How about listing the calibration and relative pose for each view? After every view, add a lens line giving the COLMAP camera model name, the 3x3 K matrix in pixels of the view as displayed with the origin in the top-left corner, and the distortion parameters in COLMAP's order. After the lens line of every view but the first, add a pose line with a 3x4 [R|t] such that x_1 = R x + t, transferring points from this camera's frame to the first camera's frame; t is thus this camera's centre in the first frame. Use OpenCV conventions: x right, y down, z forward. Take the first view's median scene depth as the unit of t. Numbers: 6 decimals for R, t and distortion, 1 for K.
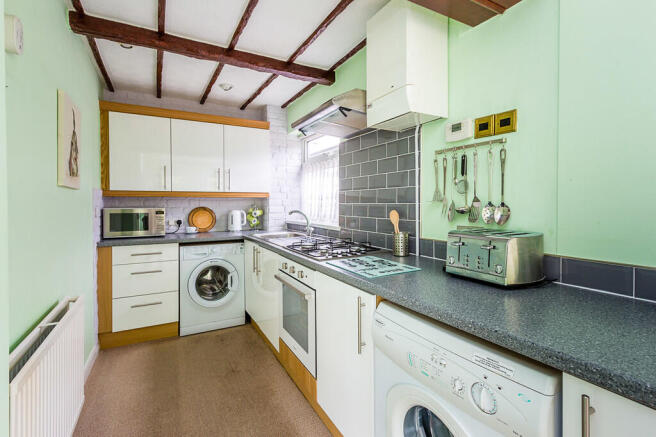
lens RADIAL K [[306.3, 0, 326.9], [0, 306.3, 204.7], [0, 0, 1]] dist [0.011405, 0.000095]
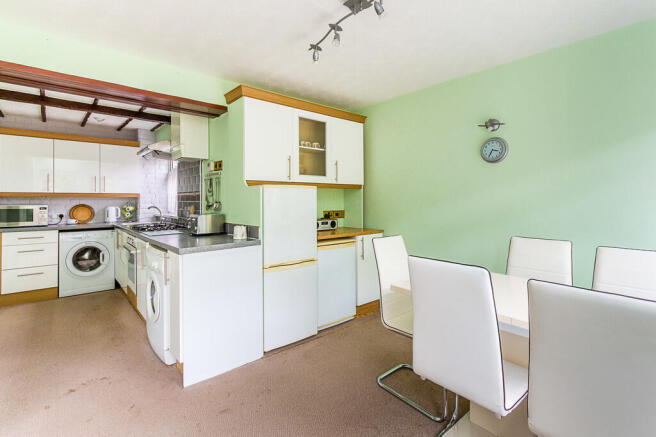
lens RADIAL K [[305.8, 0, 326.1], [0, 305.8, 197.2], [0, 0, 1]] dist [0.004197, 0.000036]
pose [[0.975238, 0.000617, 0.221159, 0.365772], [0.002934, 0.999872, -0.015729, 0.000902], [-0.221140, 0.015988, 0.975111, -0.583450]]
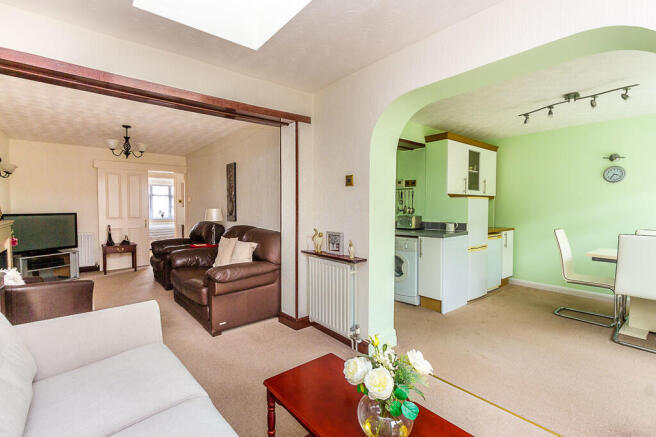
lens RADIAL K [[299.0, 0, 328.0], [0, 299.0, 218.5], [0, 0, 1]] dist [0.008648, 0.000057]
pose [[0.981619, -0.004914, 0.190790, -0.411856], [-0.002033, 0.999342, 0.036201, -0.000981], [-0.190842, -0.035924, 0.980963, -0.875050]]
